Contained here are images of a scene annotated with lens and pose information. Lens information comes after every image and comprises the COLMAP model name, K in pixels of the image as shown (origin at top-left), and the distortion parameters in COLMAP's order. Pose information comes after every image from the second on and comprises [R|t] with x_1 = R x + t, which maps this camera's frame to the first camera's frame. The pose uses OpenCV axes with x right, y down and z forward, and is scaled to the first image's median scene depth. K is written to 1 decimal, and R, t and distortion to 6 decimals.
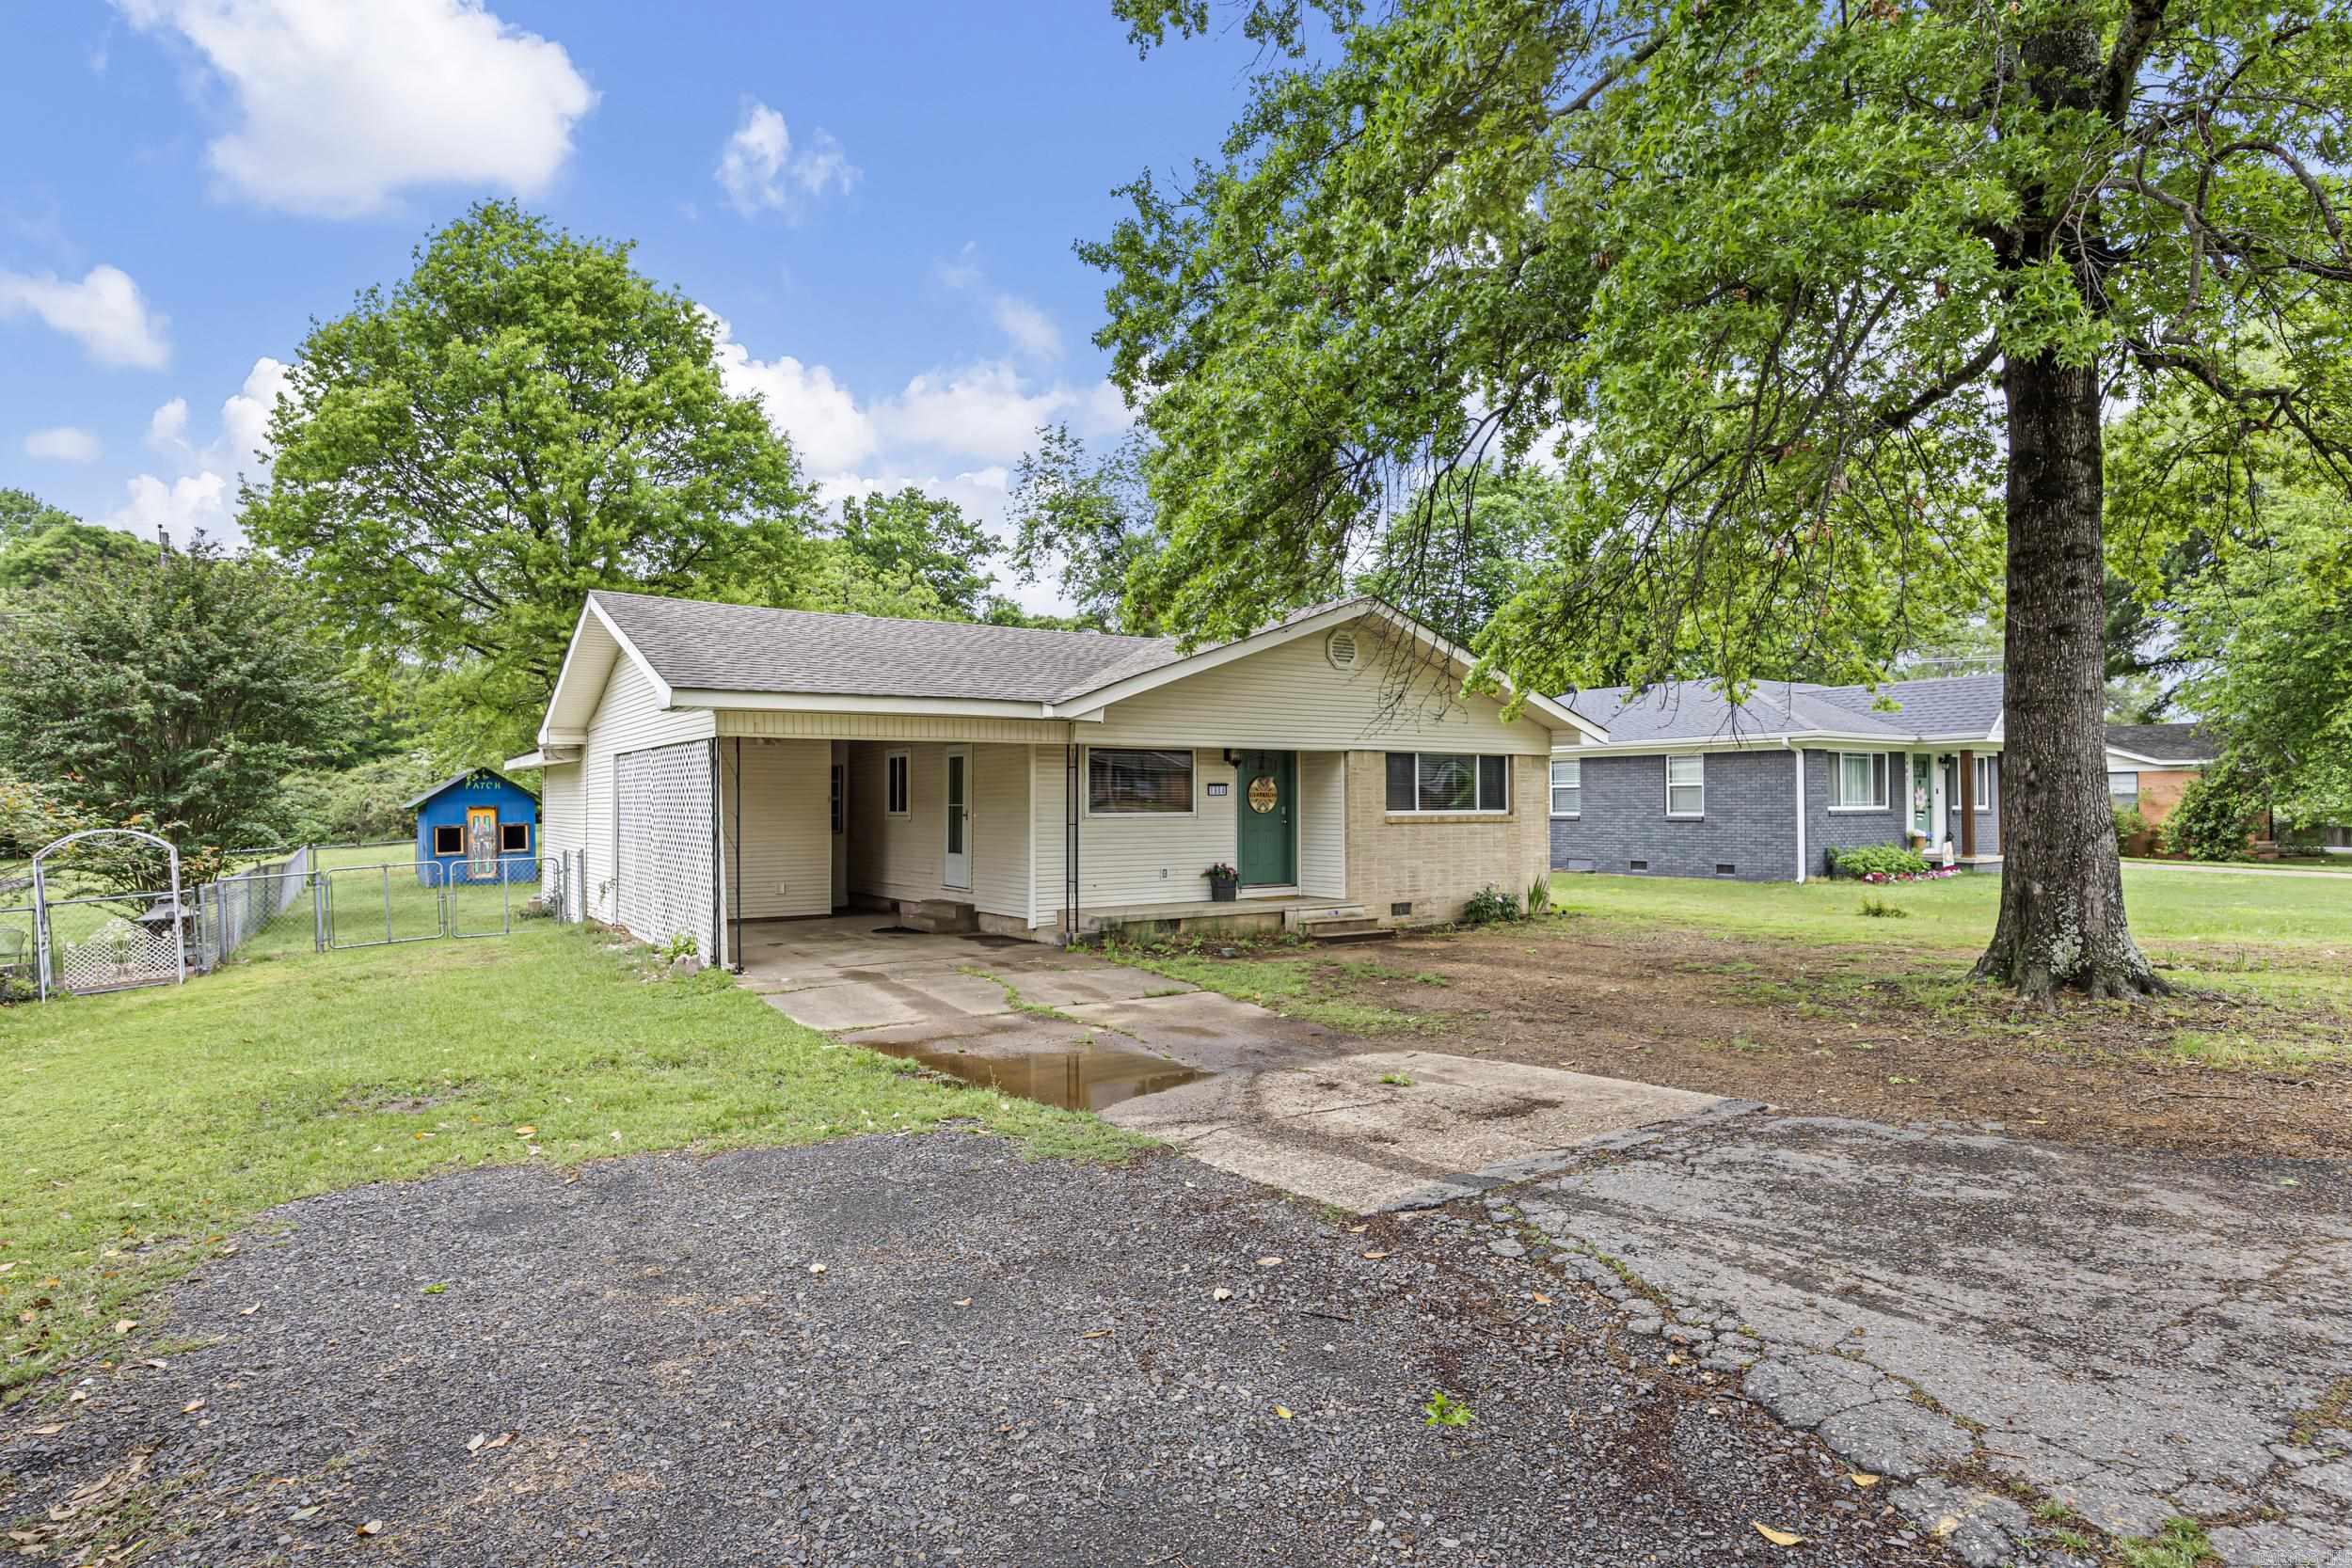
lens RADIAL K [[1258.8, 0, 1176.0], [0, 1258.8, 784.0], [0, 0, 1]] dist [0.000039, 0.000303]
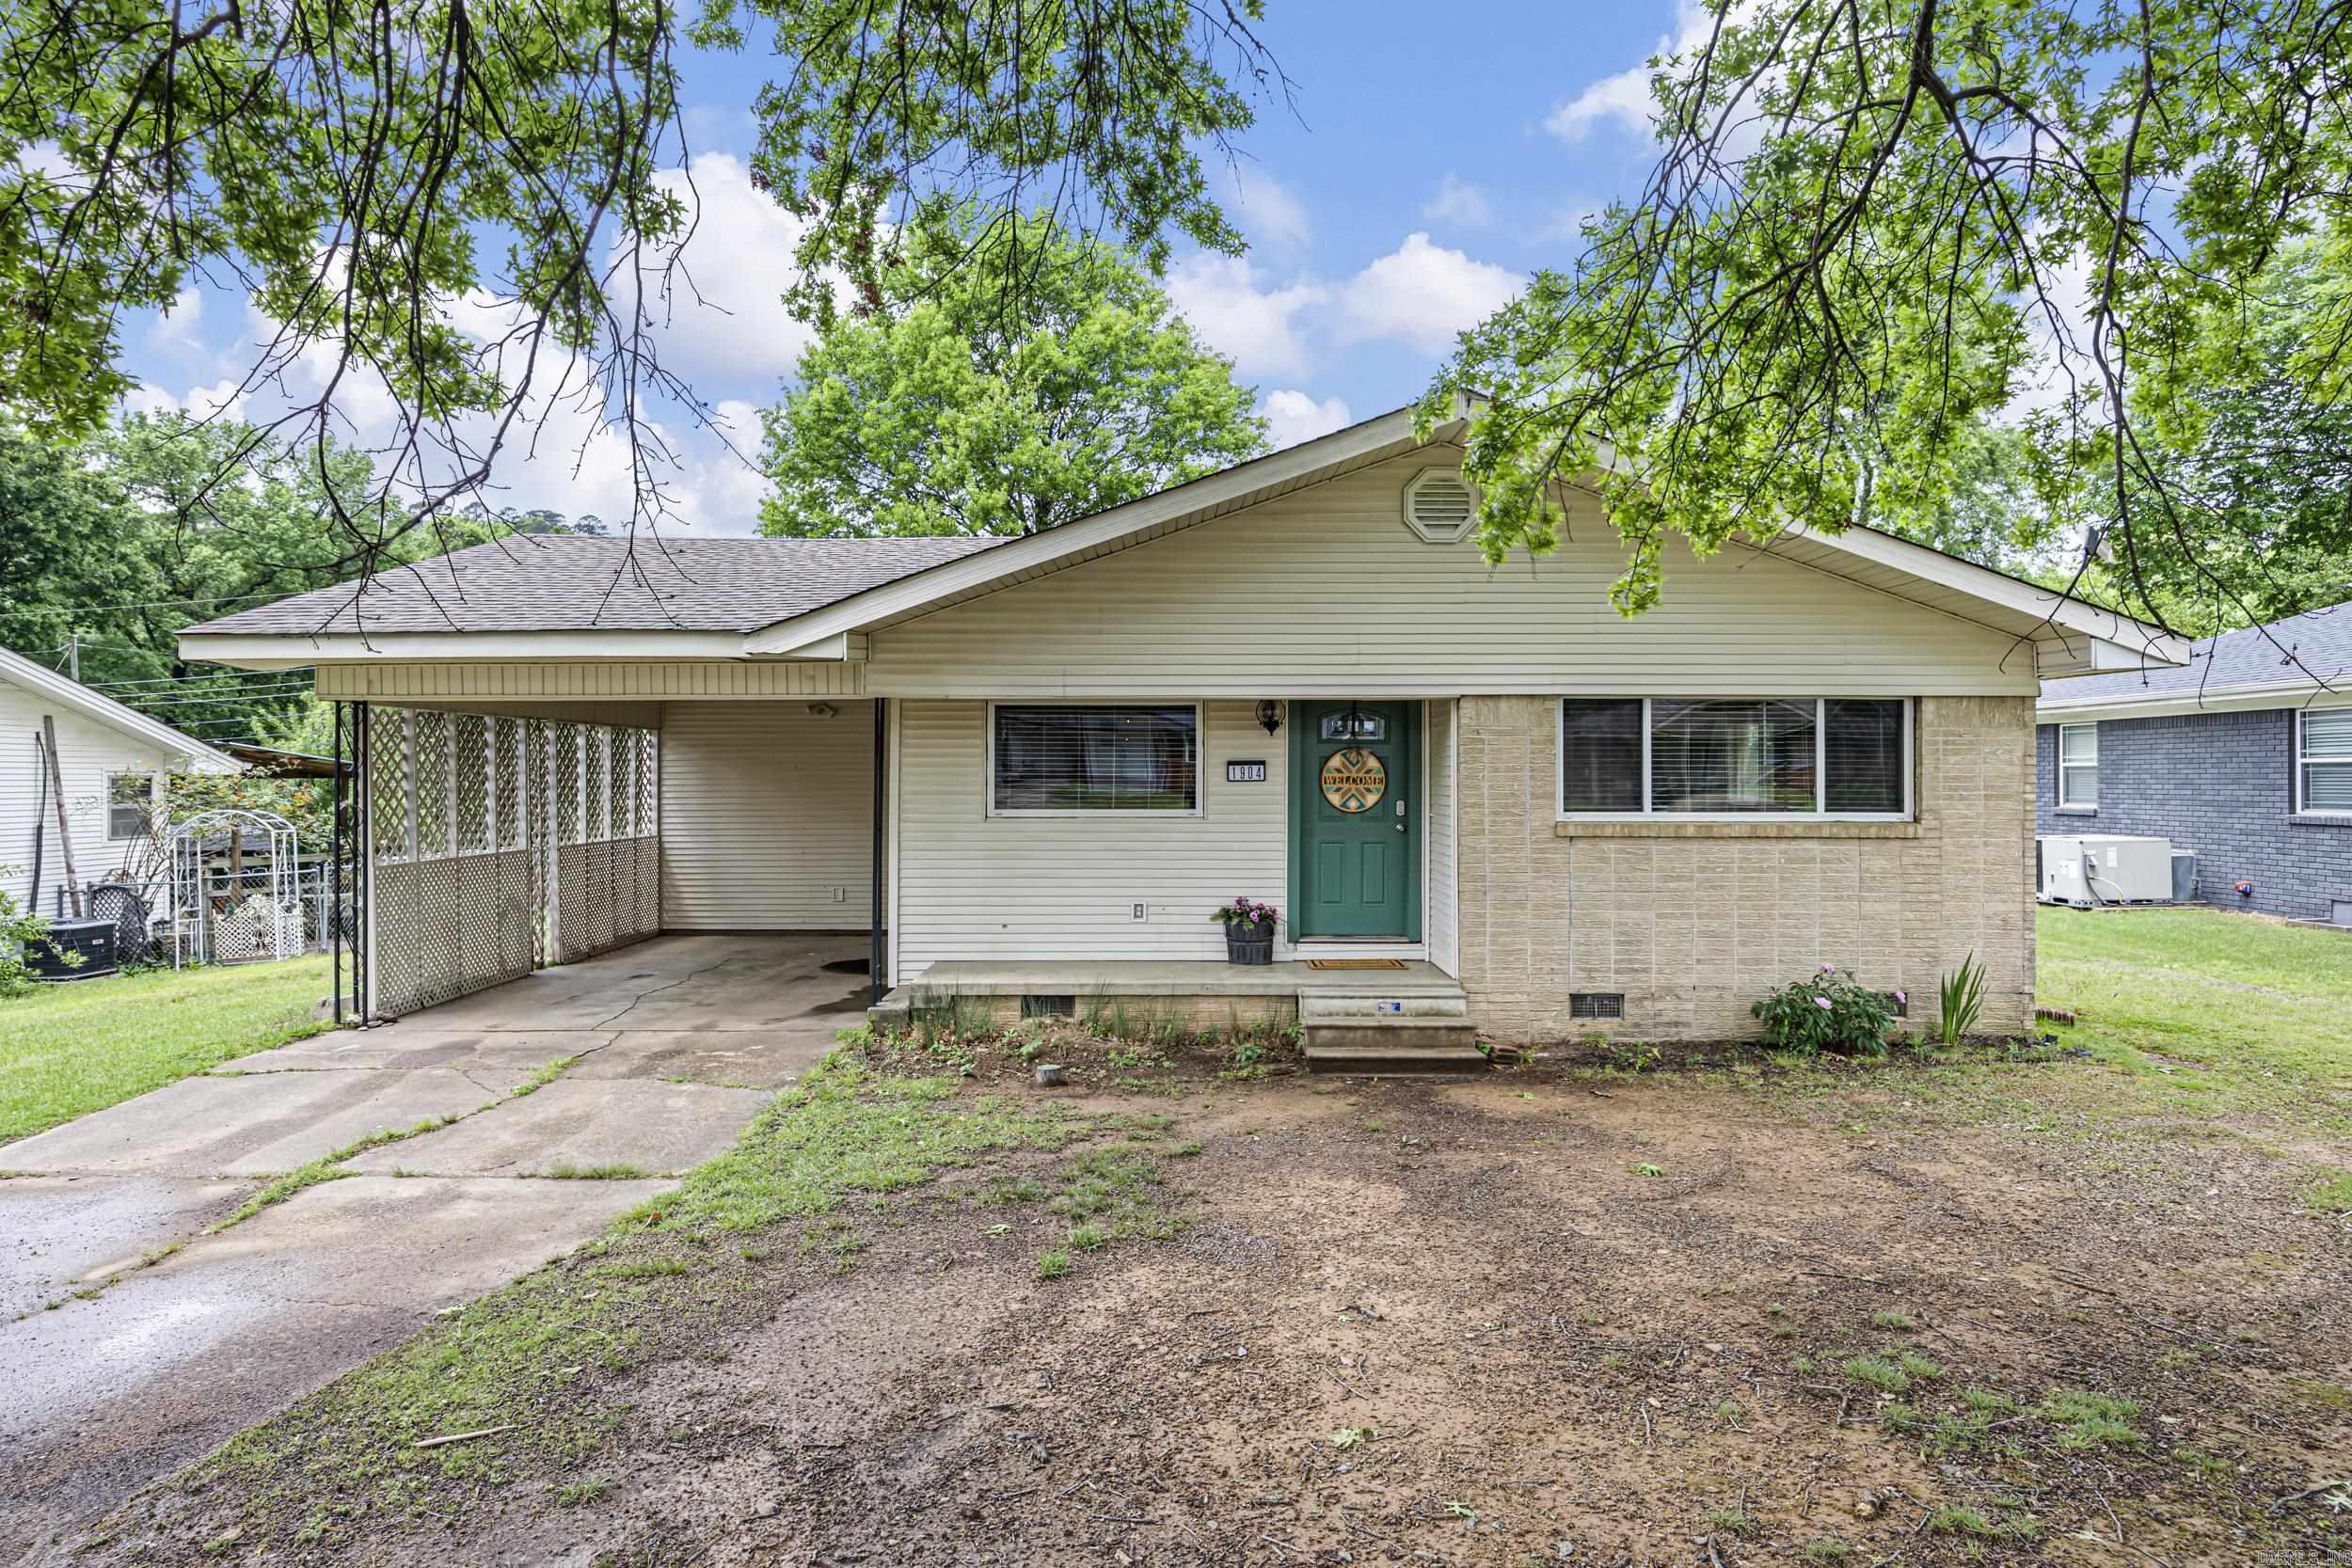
lens RADIAL K [[1258.8, 0, 1176.0], [0, 1258.8, 784.0], [0, 0, 1]] dist [0.000039, 0.000303]
pose [[0.830193, 0.004415, -0.557459, 0.322552], [0.005955, 0.999841, 0.016786, 0.000216], [0.557445, -0.017256, 0.830035, 0.485631]]
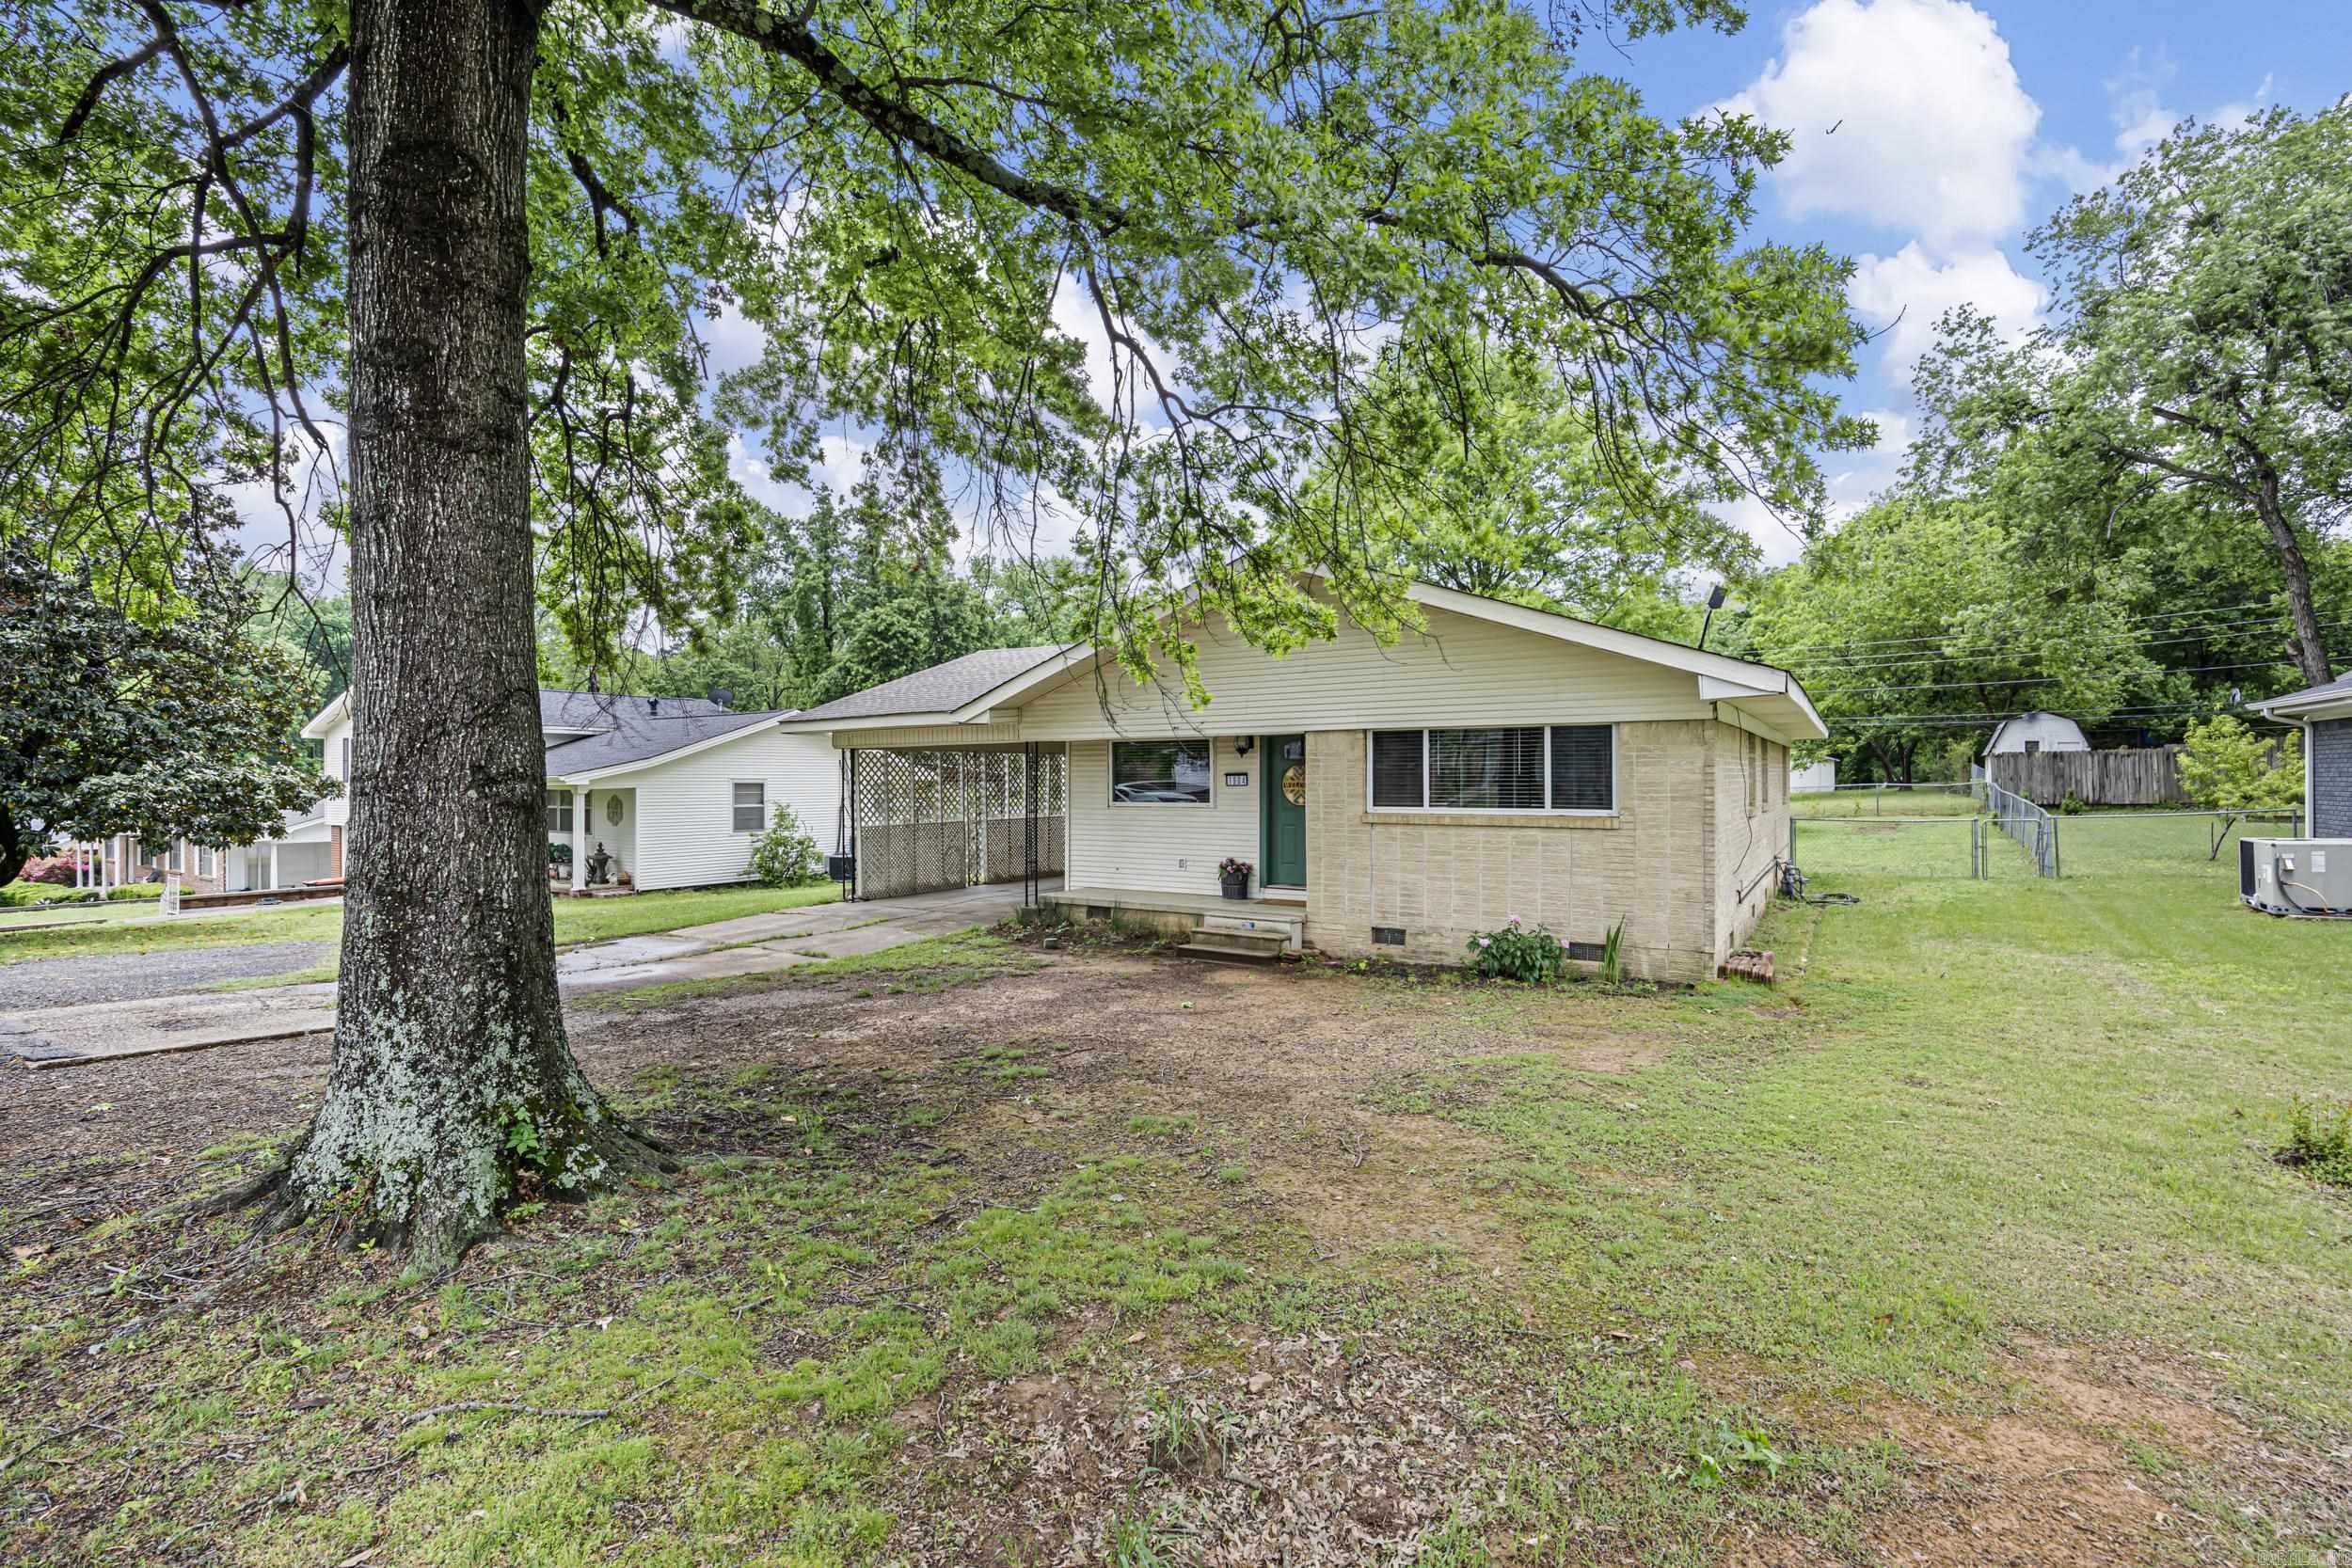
lens RADIAL K [[1030.8, 0, 1202.7], [0, 1030.8, 799.8], [0, 0, 1]] dist [-0.019591, 0.000094]
pose [[0.403492, 0.020730, -0.914748, 0.705793], [0.017392, 0.999389, 0.030320, -0.004241], [0.914818, -0.028143, 0.402885, 0.649722]]
